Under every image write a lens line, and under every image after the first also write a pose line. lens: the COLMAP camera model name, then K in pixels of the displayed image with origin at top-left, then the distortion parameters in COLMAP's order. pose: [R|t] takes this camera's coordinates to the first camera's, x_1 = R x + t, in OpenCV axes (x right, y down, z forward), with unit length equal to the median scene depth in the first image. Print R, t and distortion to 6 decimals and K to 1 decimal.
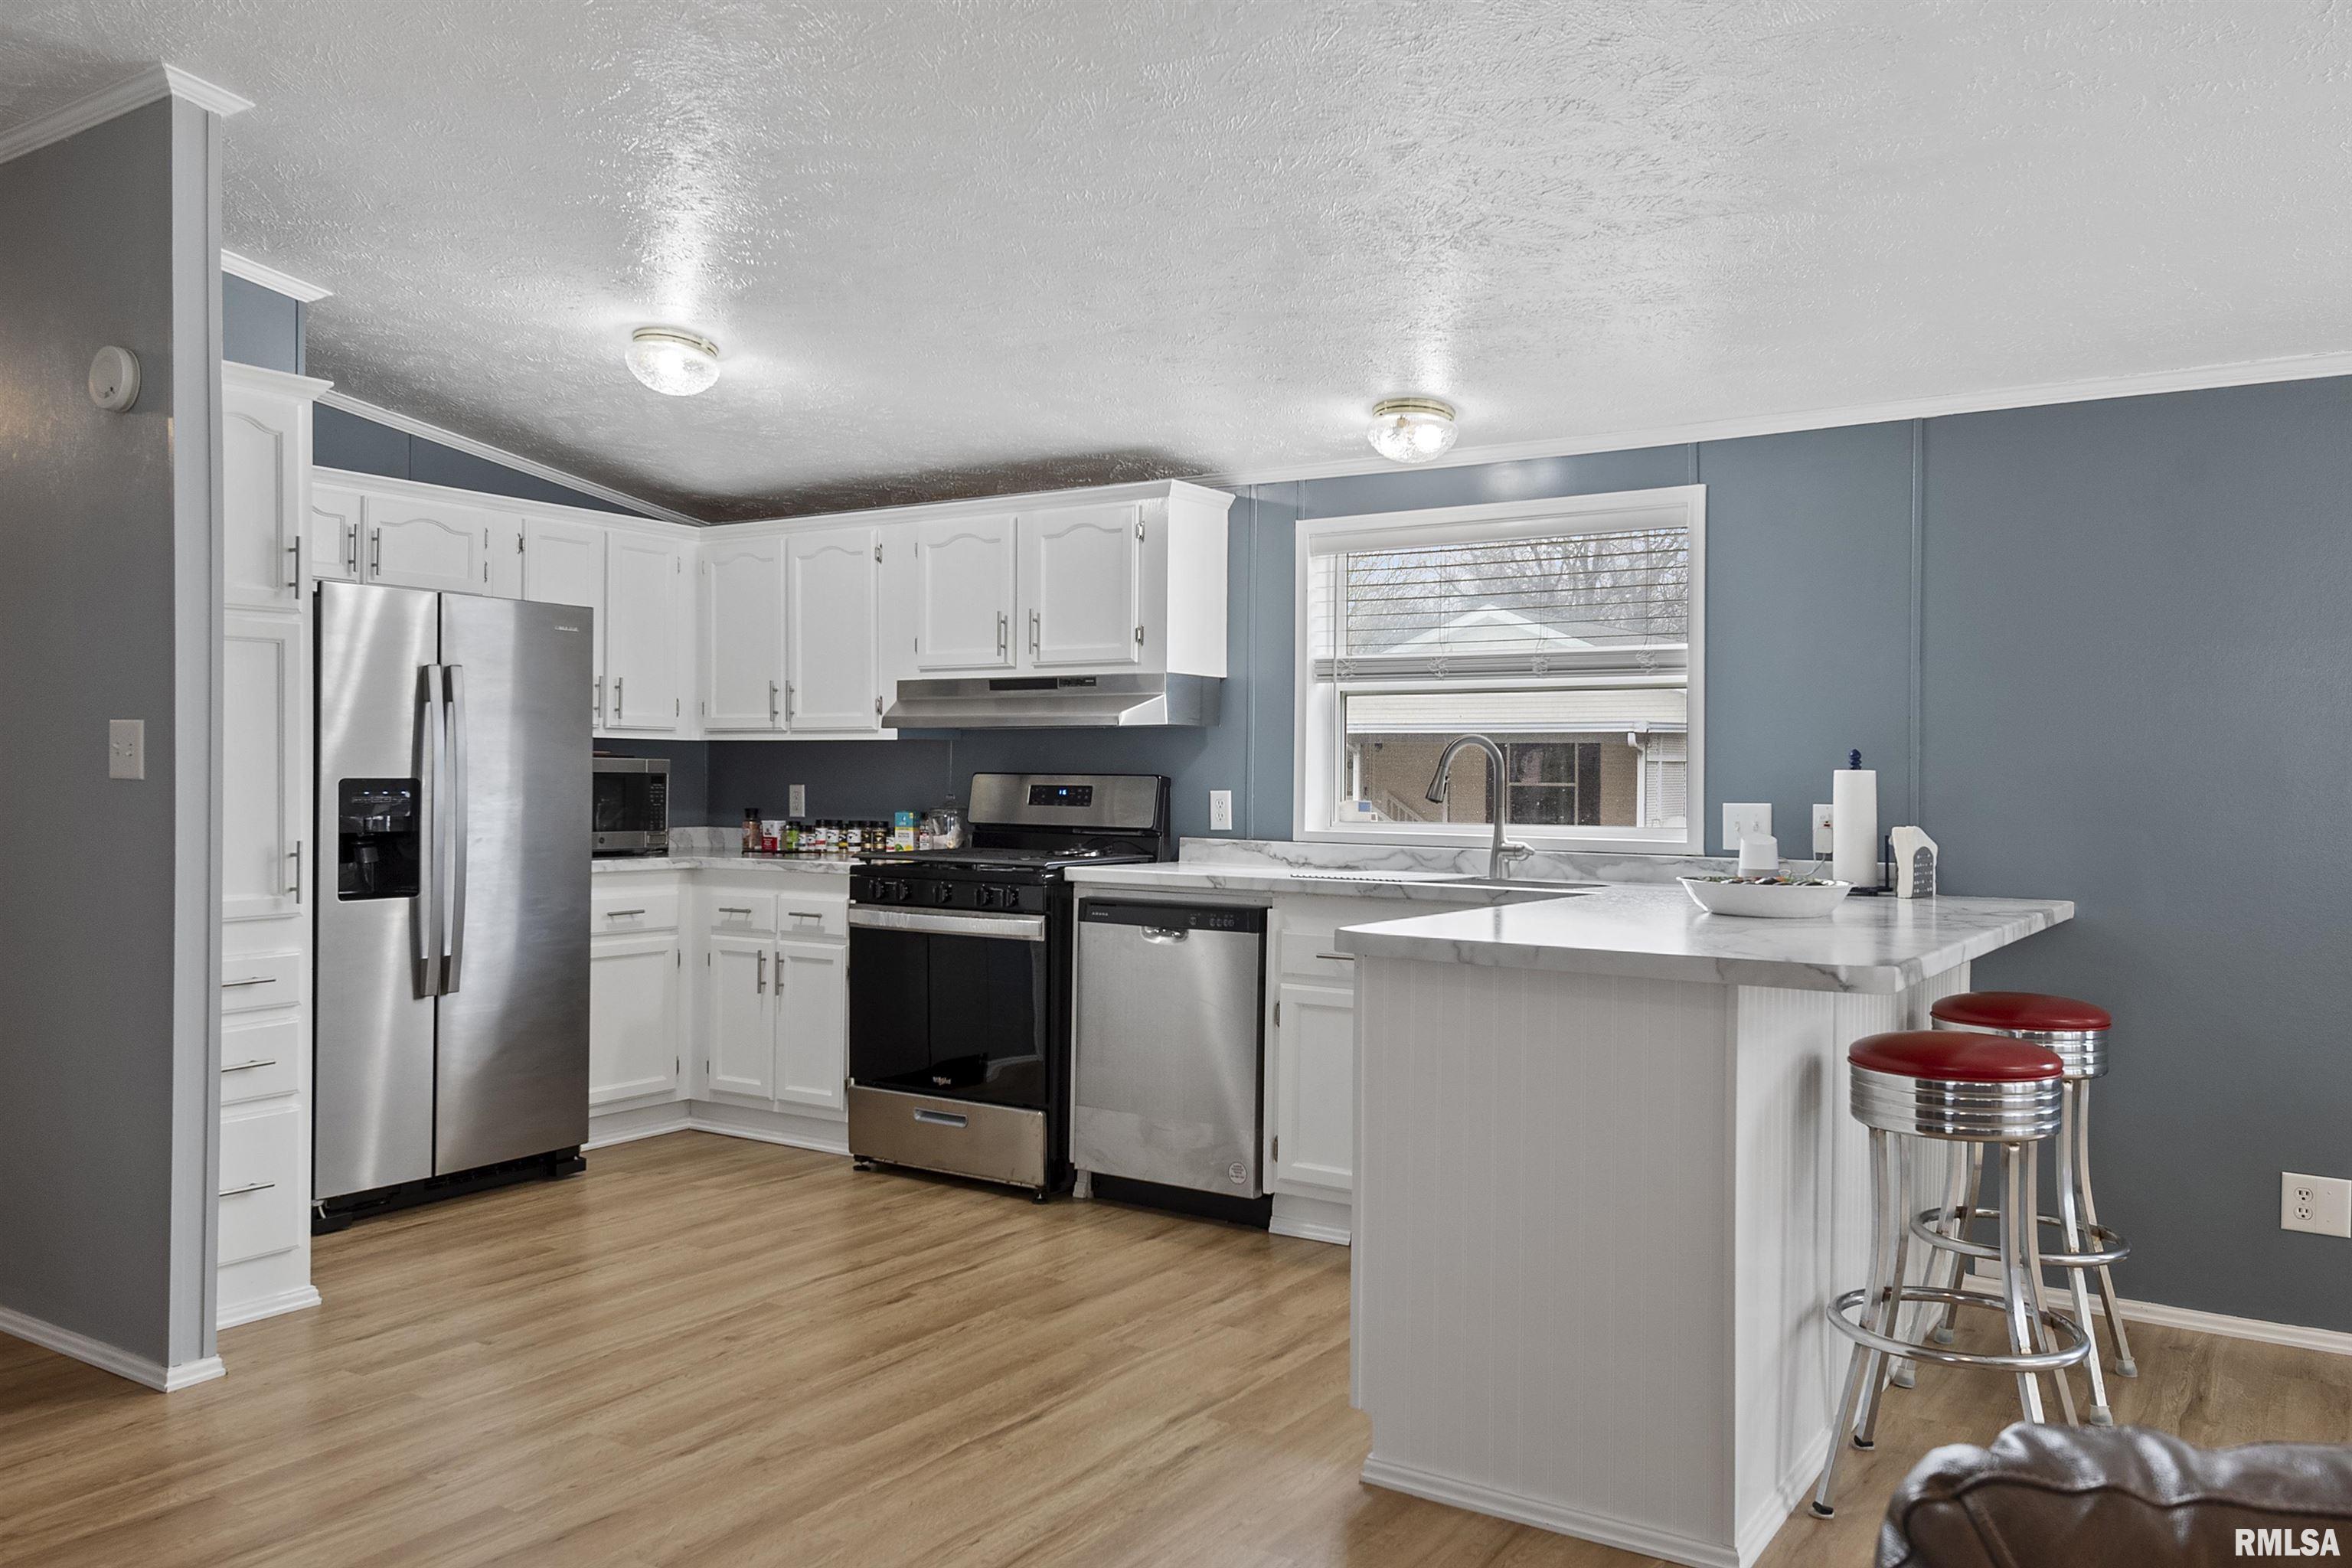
lens RADIAL K [[1741.2, 0, 1176.0], [0, 1741.2, 784.0], [0, 0, 1]] dist [0.062084, -0.079293]
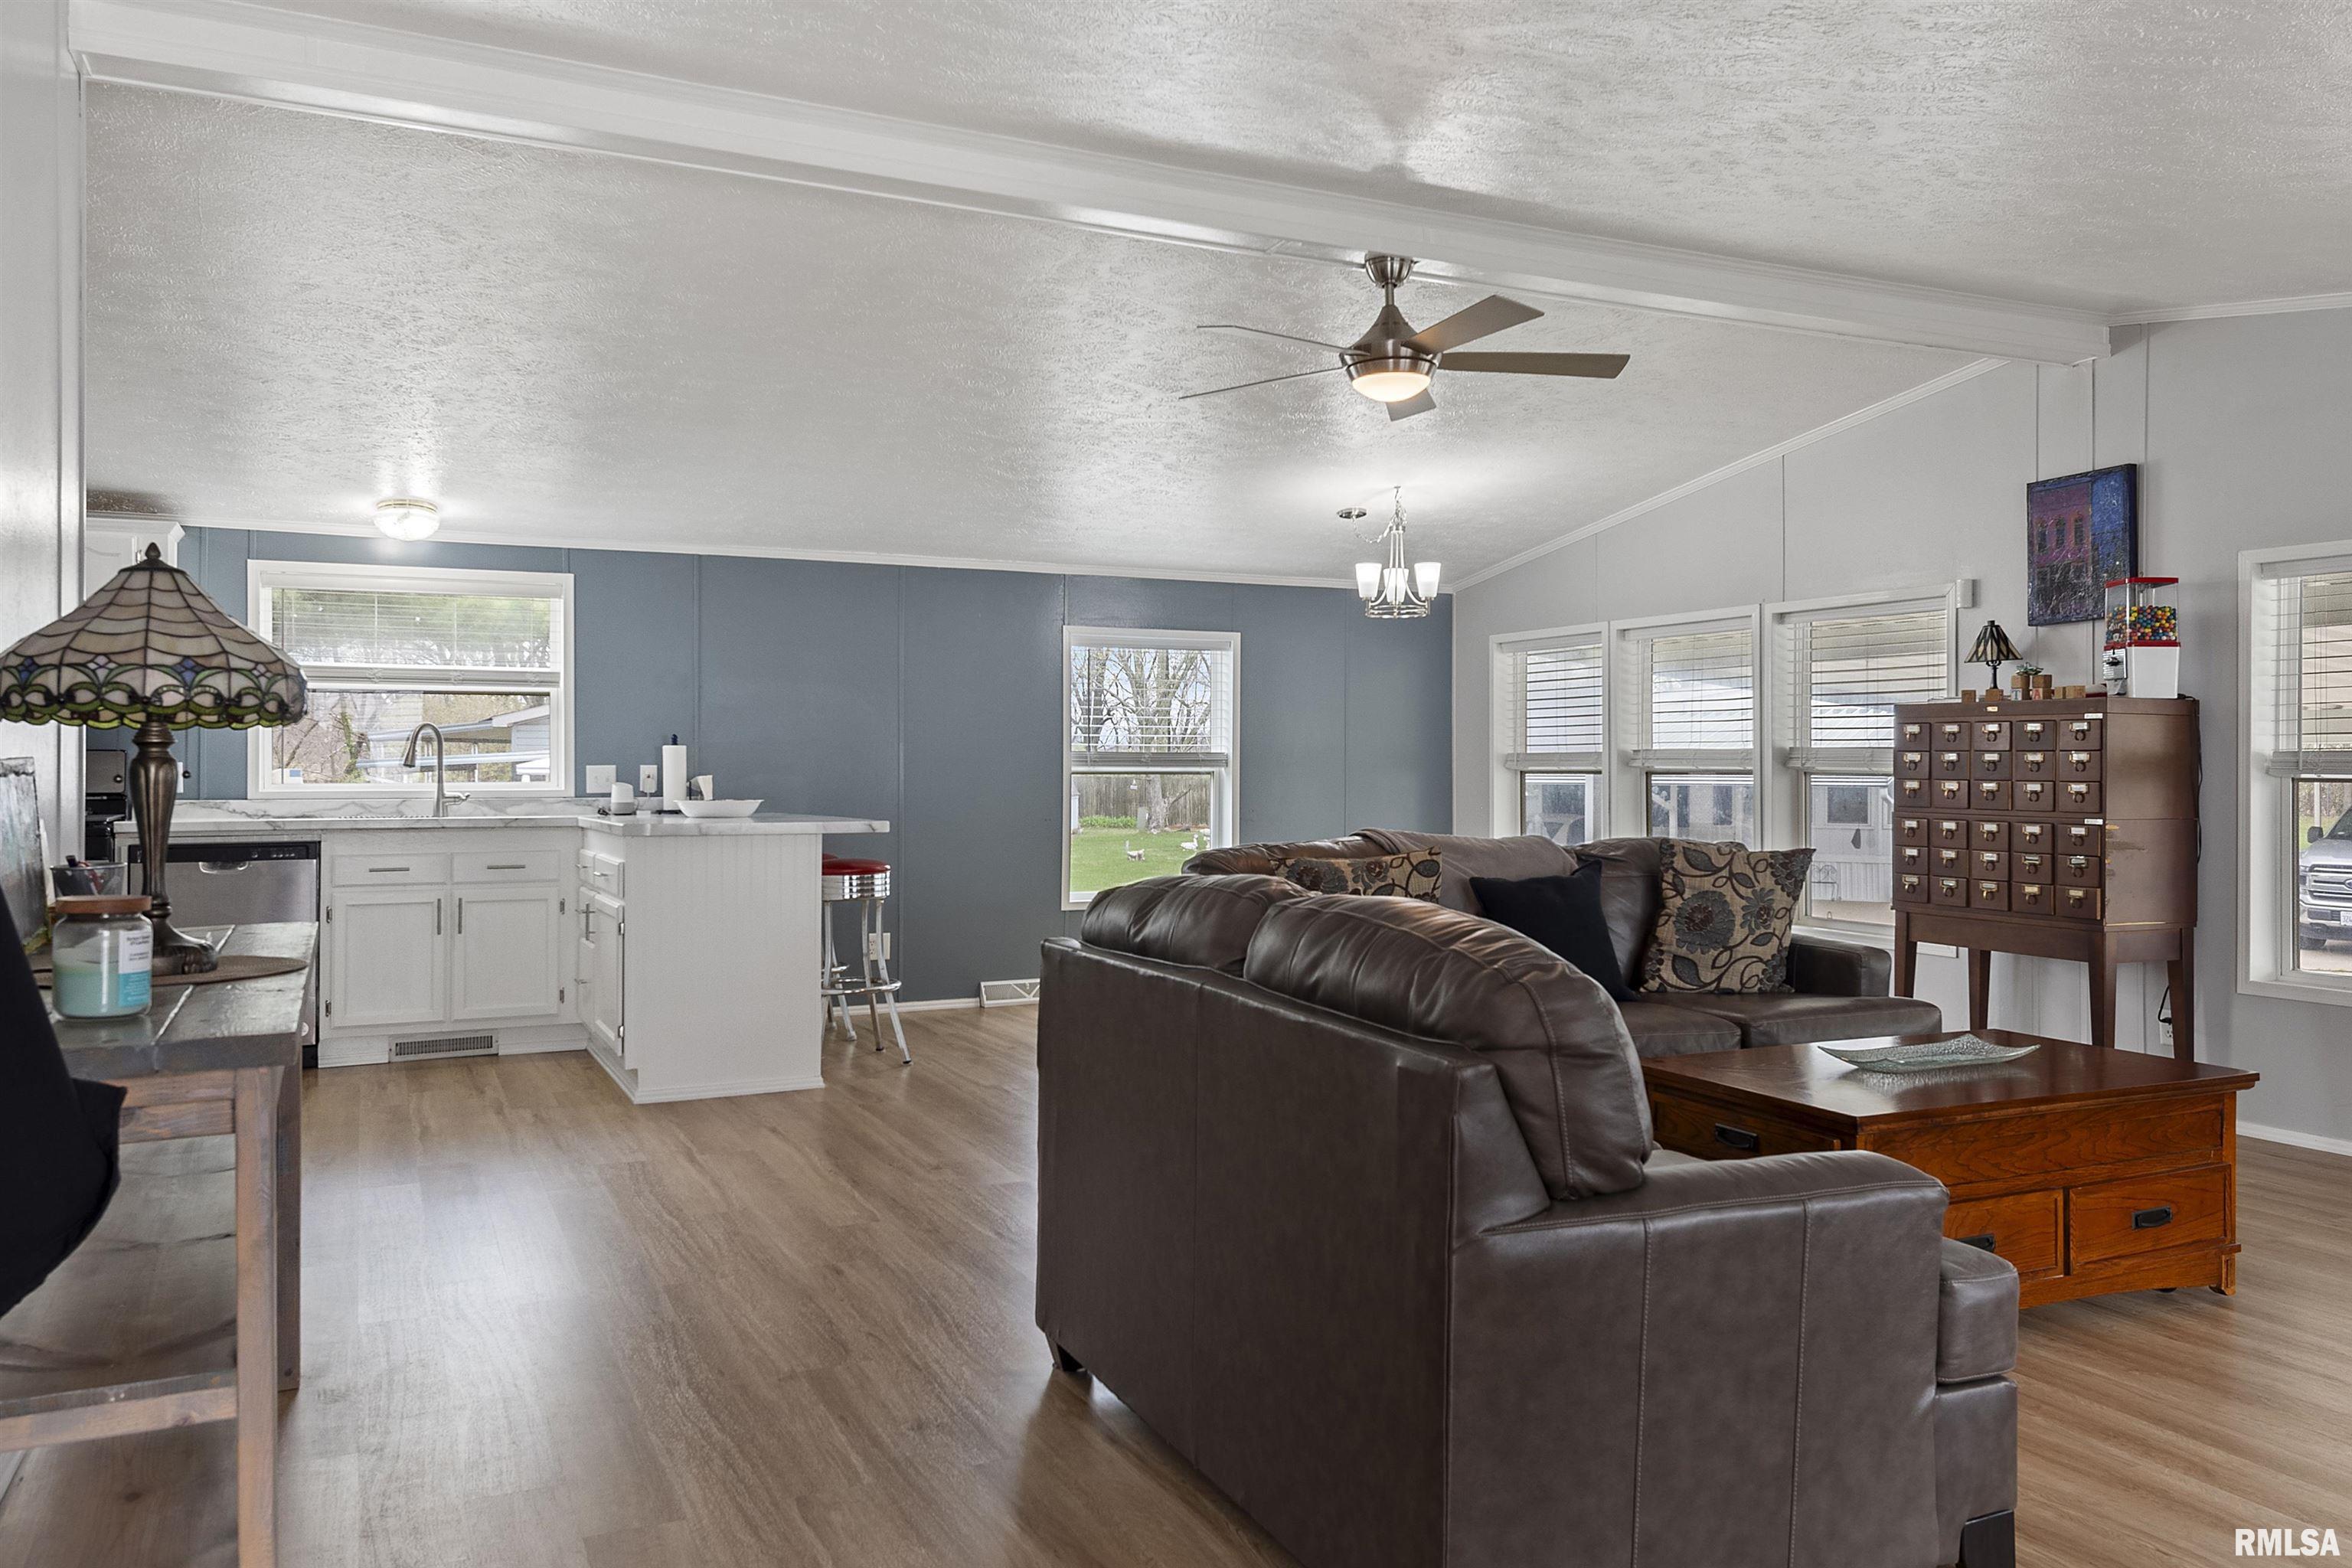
lens RADIAL K [[1742.3, 0, 1196.0], [0, 1742.3, 759.0], [0, 0, 1]] dist [0.059267, -0.076063]
pose [[0.511716, -0.004080, 0.859145, -0.733112], [0.010171, 0.999947, -0.001309, 0.011344], [-0.859095, 0.009408, 0.511730, -0.320323]]
